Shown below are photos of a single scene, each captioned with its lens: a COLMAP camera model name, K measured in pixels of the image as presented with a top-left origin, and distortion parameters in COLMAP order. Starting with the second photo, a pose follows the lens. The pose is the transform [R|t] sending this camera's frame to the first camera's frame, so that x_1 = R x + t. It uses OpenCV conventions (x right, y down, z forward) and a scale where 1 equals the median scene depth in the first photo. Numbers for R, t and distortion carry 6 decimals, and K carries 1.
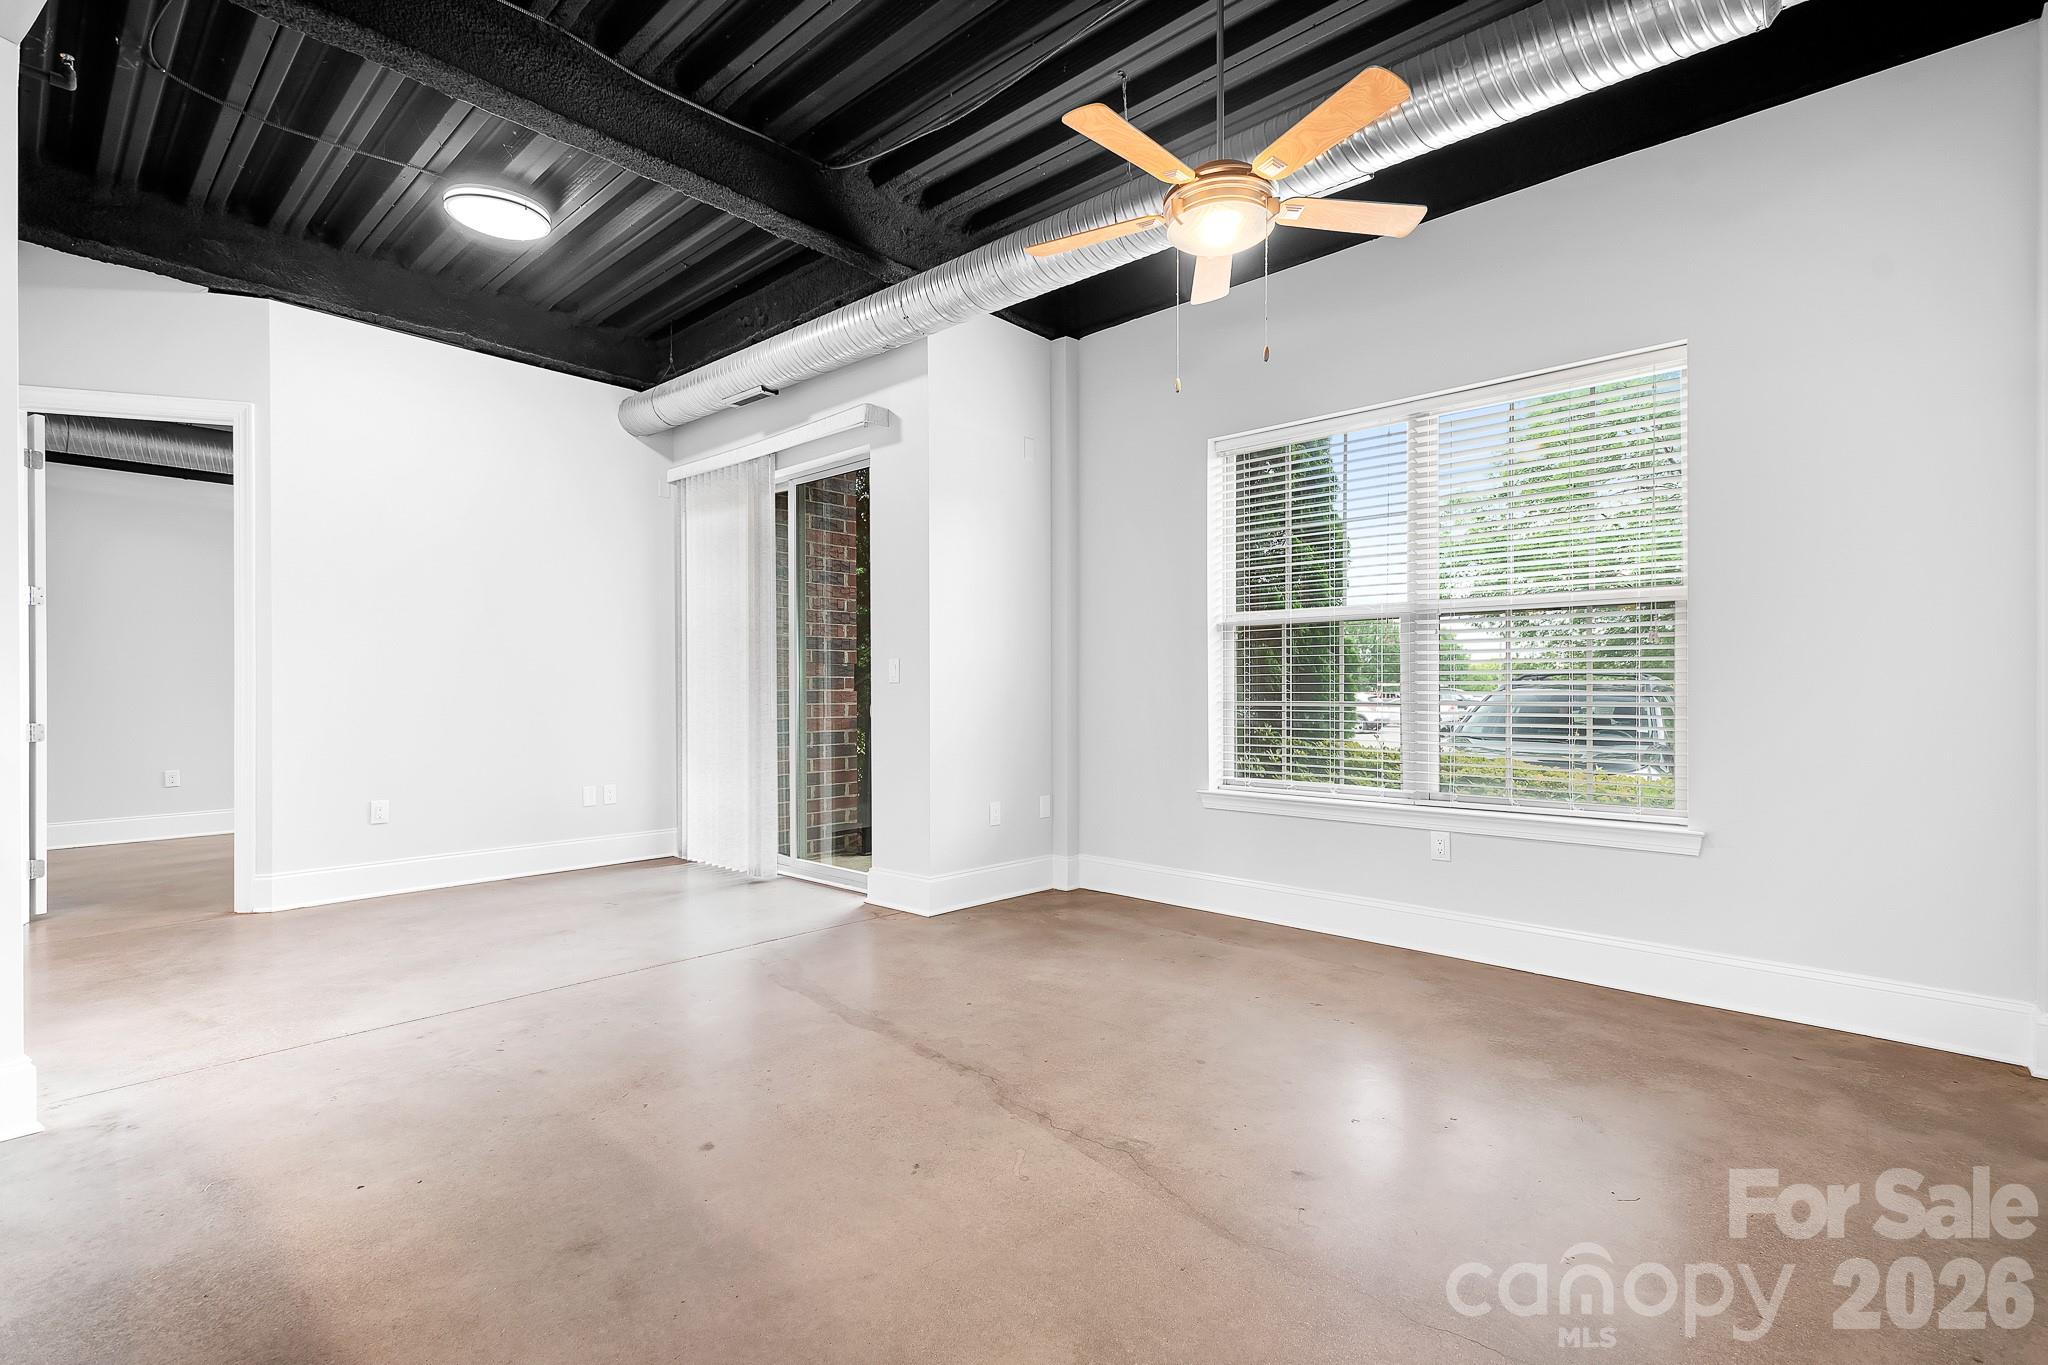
lens RADIAL K [[911.3, 0, 1034.8], [0, 911.3, 691.3], [0, 0, 1]] dist [0.012077, -0.001884]
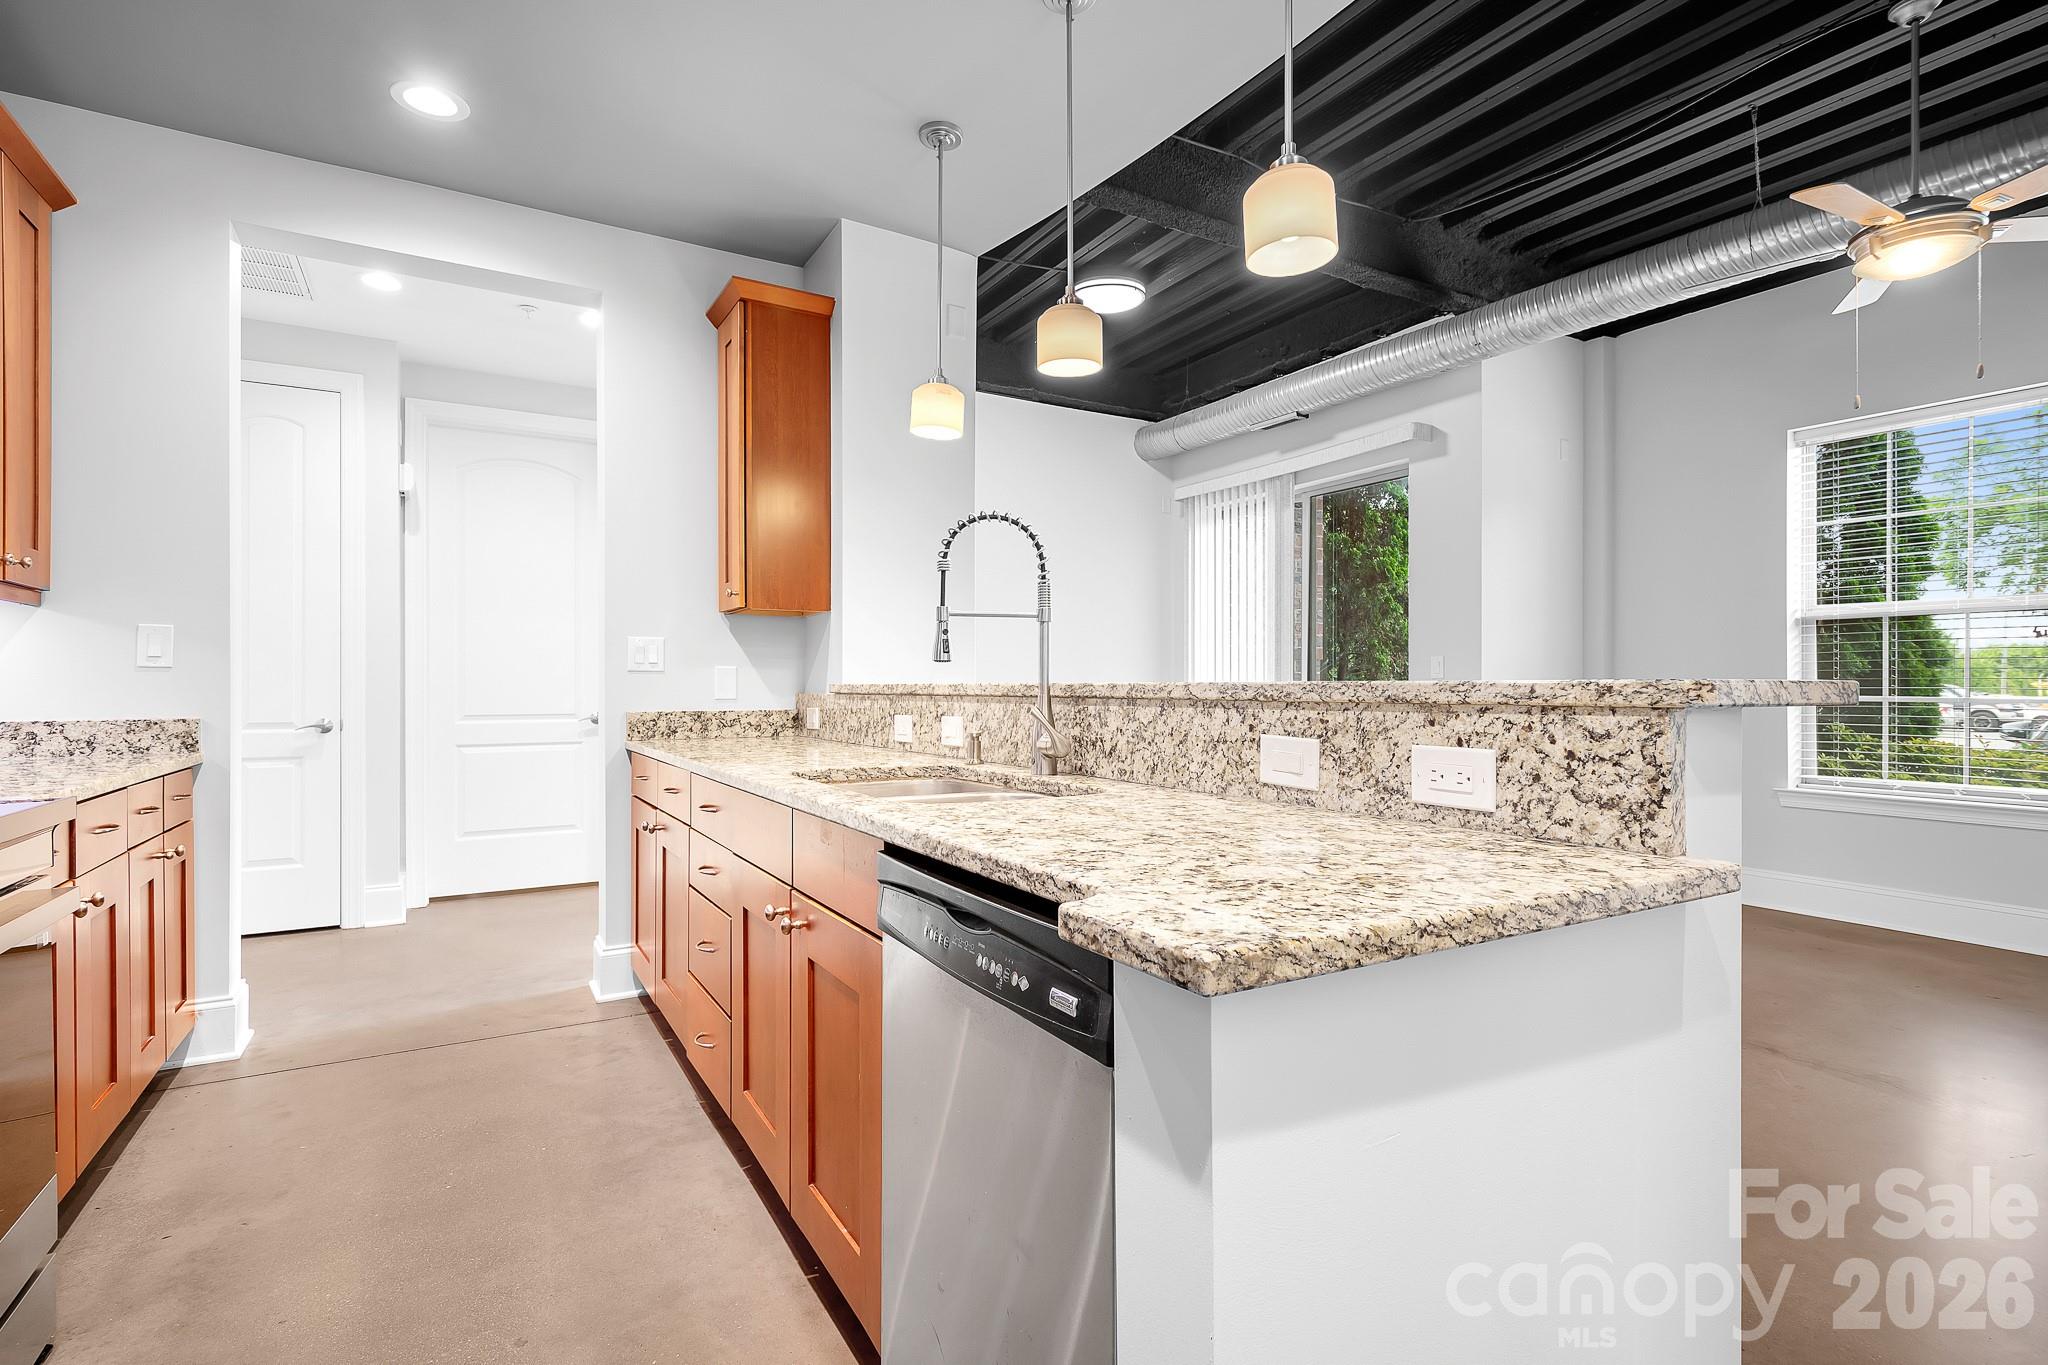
lens RADIAL K [[969.0, 0, 1038.1], [0, 969.0, 684.7], [0, 0, 1]] dist [0.011913, -0.004972]
pose [[0.953271, 0.002041, -0.302111, -0.268960], [-0.002918, 0.999993, -0.002451, 0.002979], [0.302104, 0.003218, 0.953270, -0.250168]]
